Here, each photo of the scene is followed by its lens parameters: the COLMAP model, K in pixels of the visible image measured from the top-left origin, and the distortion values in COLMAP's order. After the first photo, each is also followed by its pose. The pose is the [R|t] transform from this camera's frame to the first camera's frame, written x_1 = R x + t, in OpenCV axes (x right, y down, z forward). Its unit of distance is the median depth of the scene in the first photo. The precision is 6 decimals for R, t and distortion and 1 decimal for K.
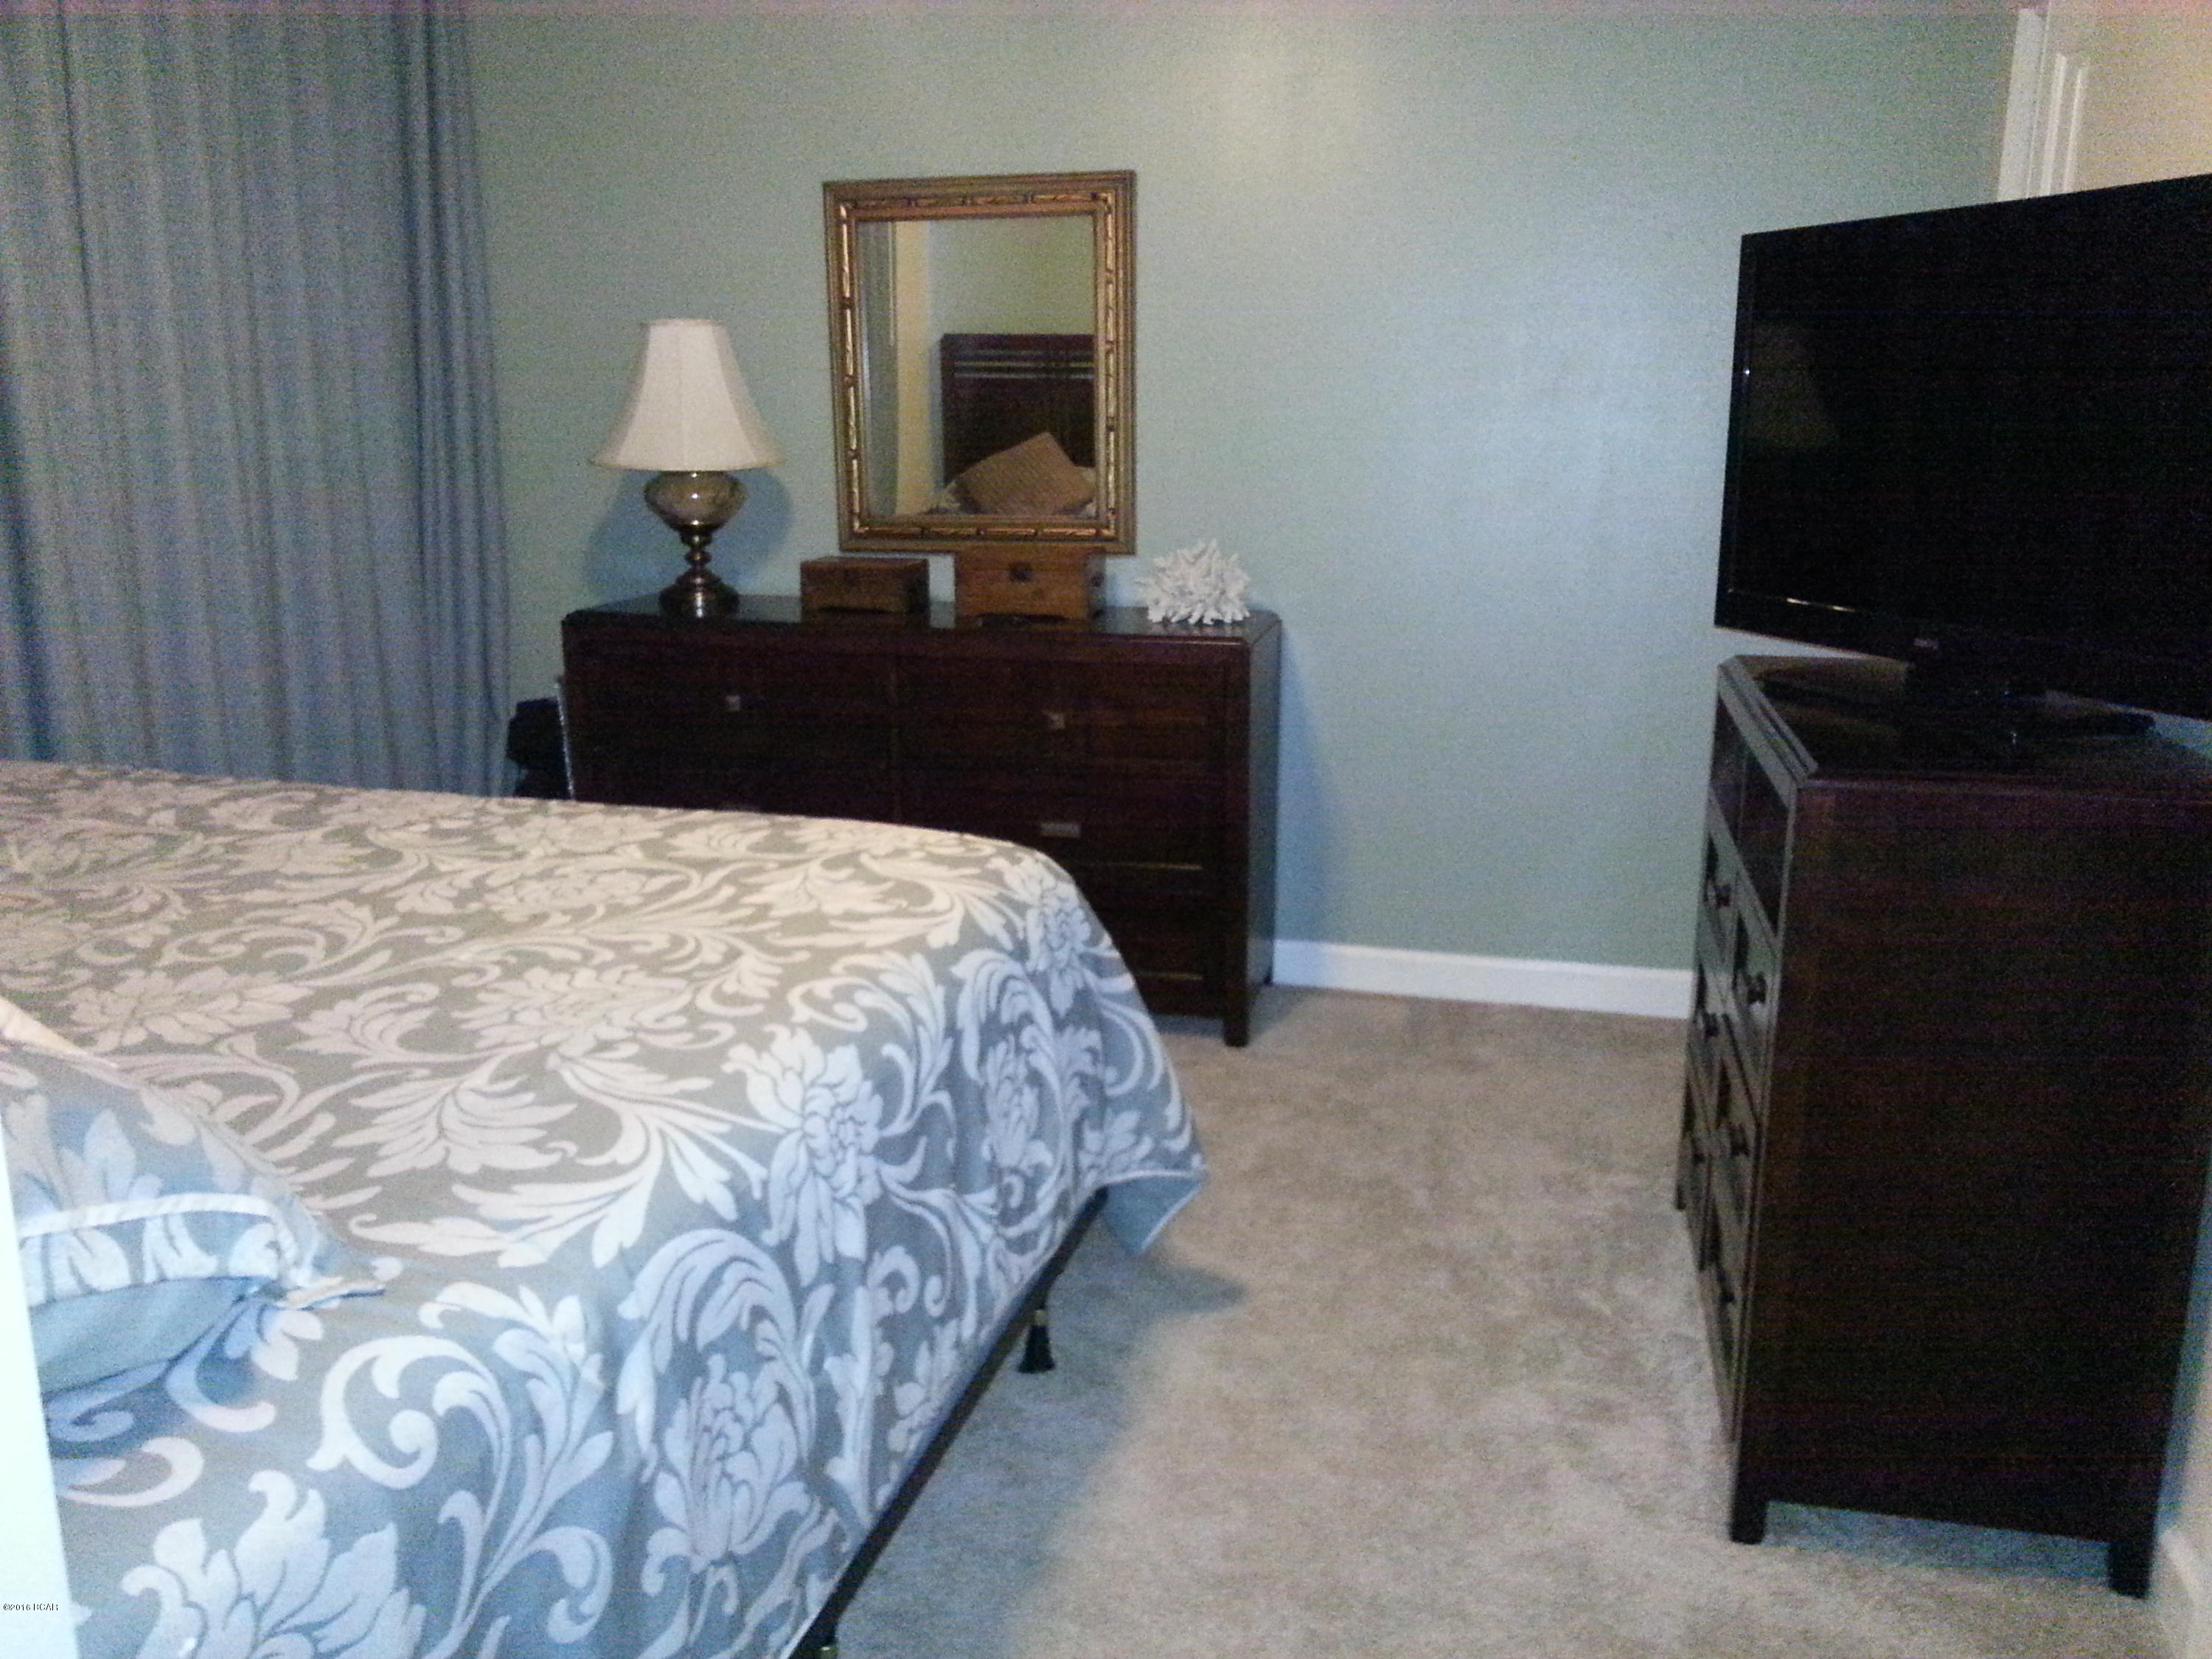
lens RADIAL K [[1790.0, 0, 1115.5], [0, 1790.0, 831.5], [0, 0, 1]] dist [-0.017244, 0.001023]
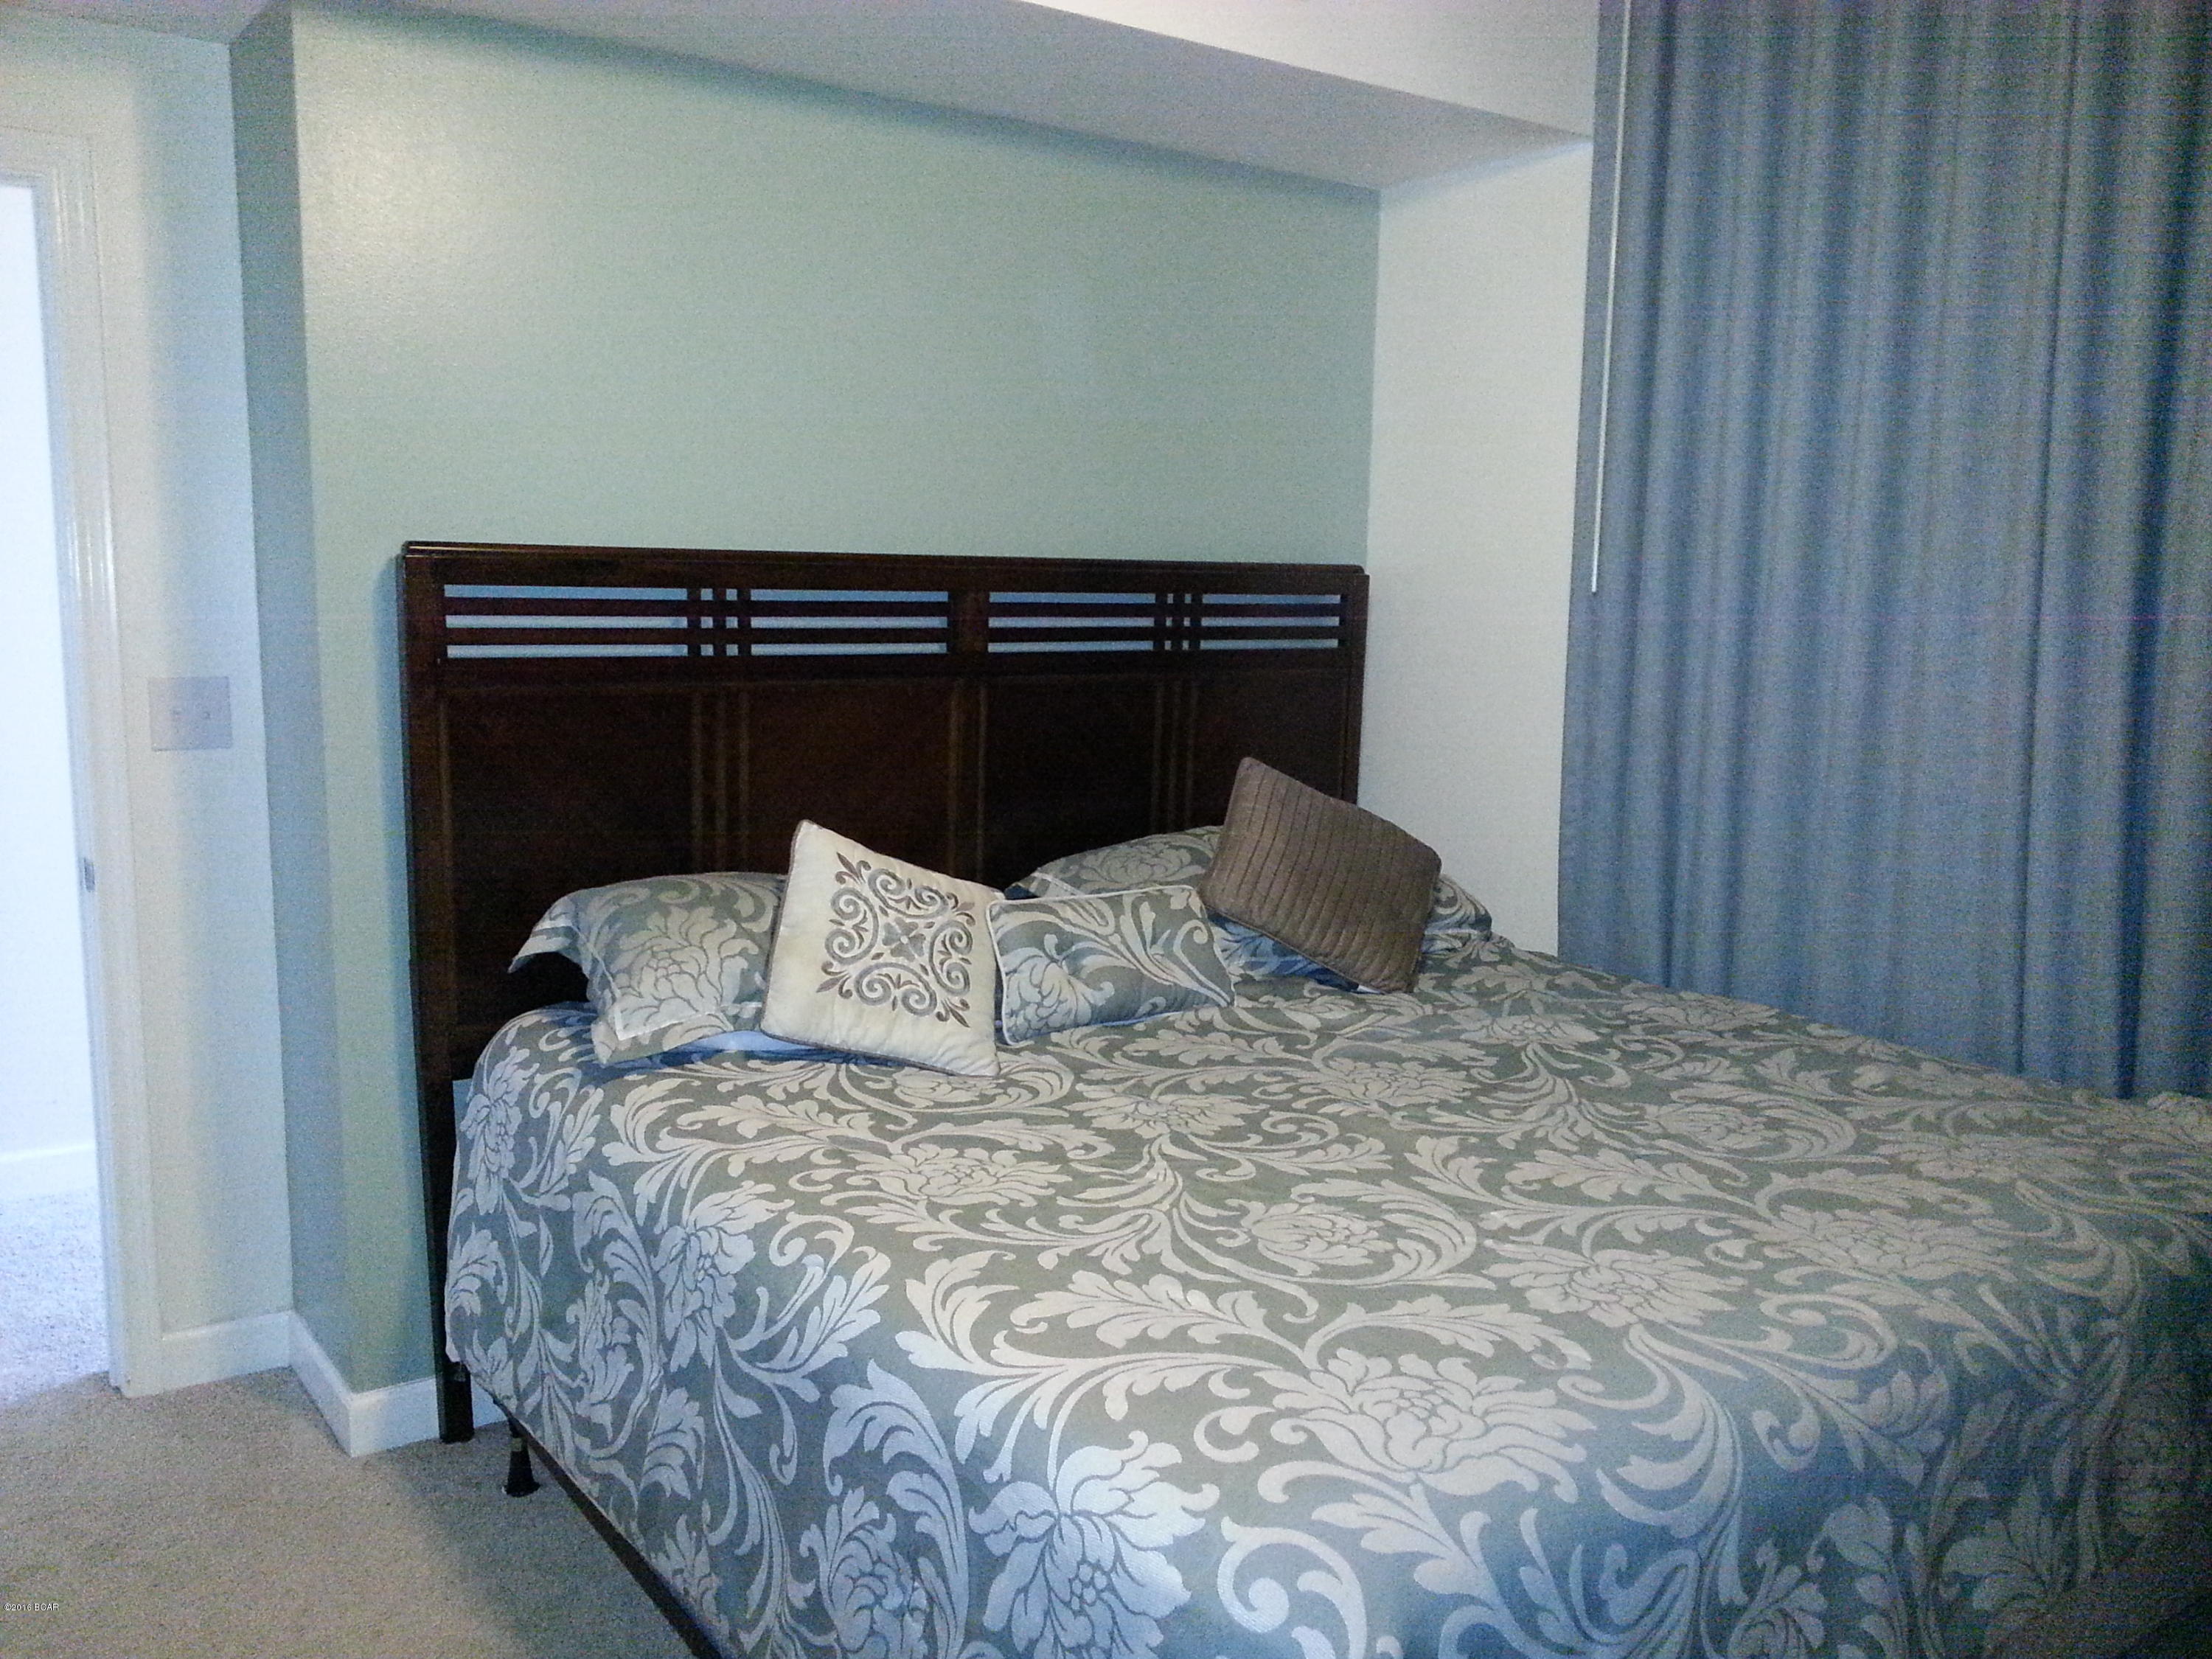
lens RADIAL K [[1790.0, 0, 1108.3], [0, 1790.0, 826.1], [0, 0, 1]] dist [-0.017244, 0.001023]
pose [[-0.639329, 0.084405, -0.764286, 0.412047], [-0.194299, 0.943968, 0.266781, -0.357831], [0.743980, 0.319060, -0.587107, 1.294343]]
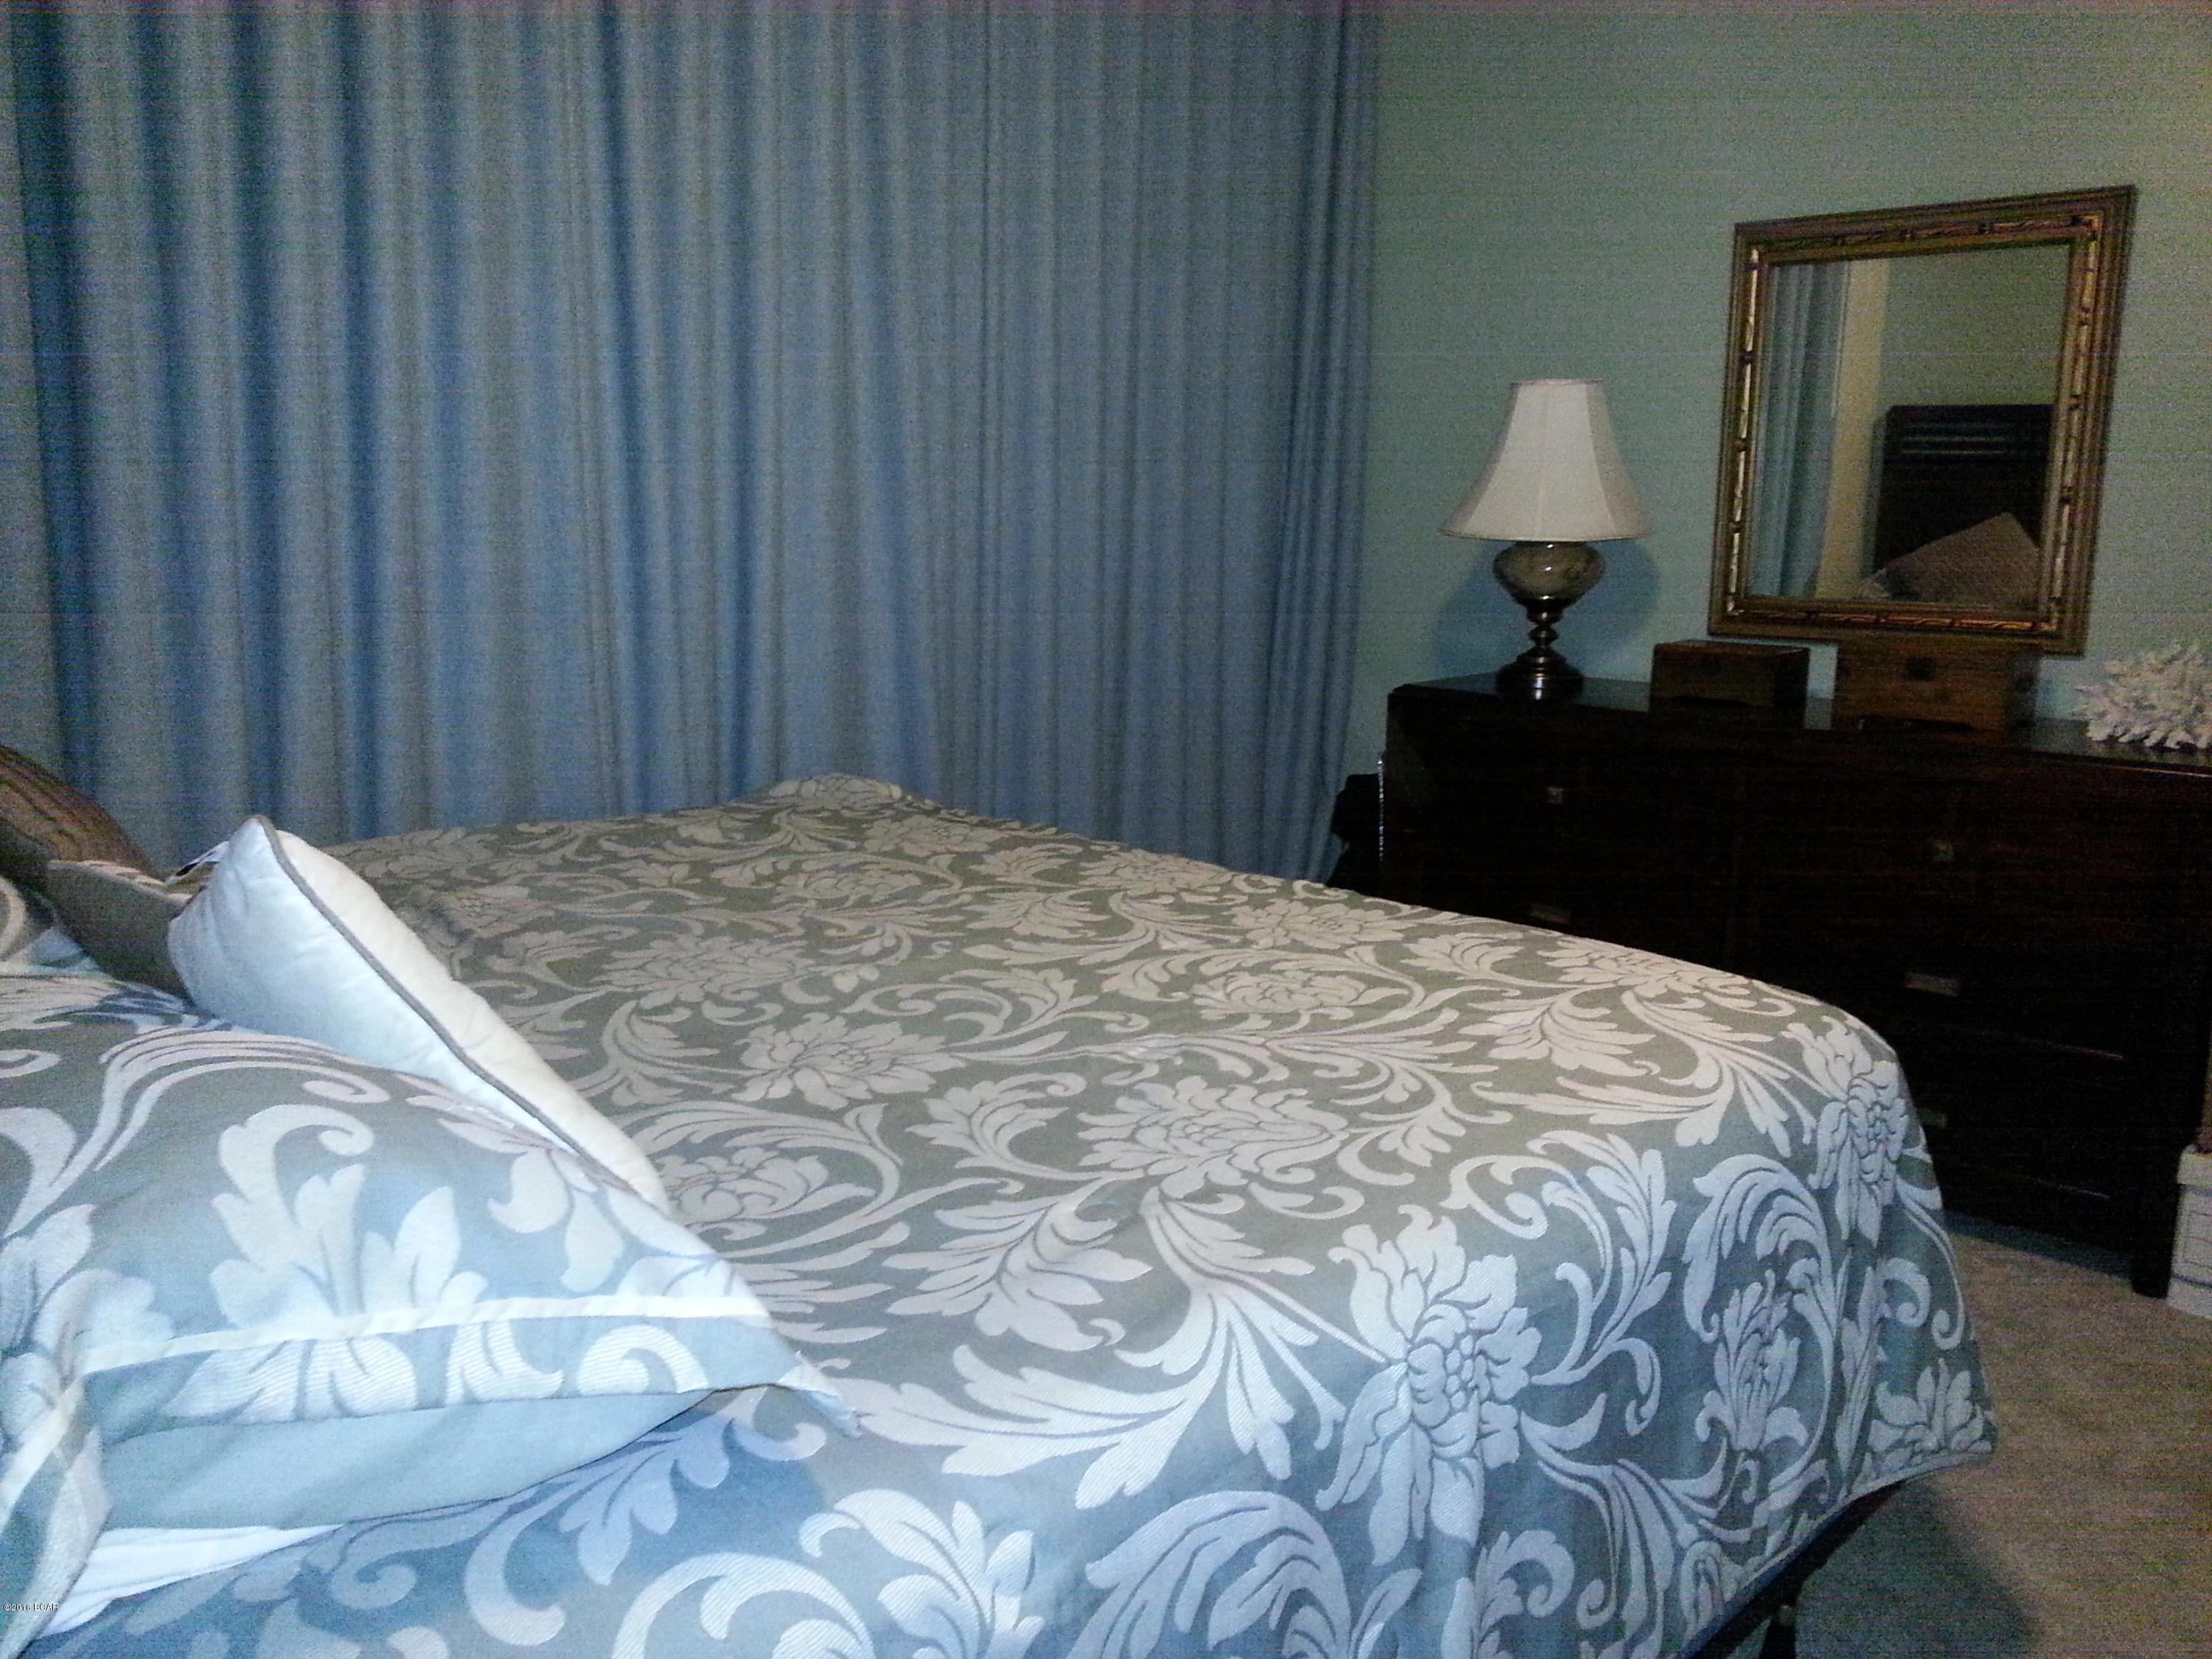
lens RADIAL K [[1790.0, 0, 1103.2], [0, 1790.0, 849.9], [0, 0, 1]] dist [-0.017244, 0.001023]
pose [[0.871791, 0.100771, -0.479402, 0.036115], [-0.118156, 0.992976, -0.006141, -0.019301], [0.475416, 0.061998, 0.877574, 0.162196]]
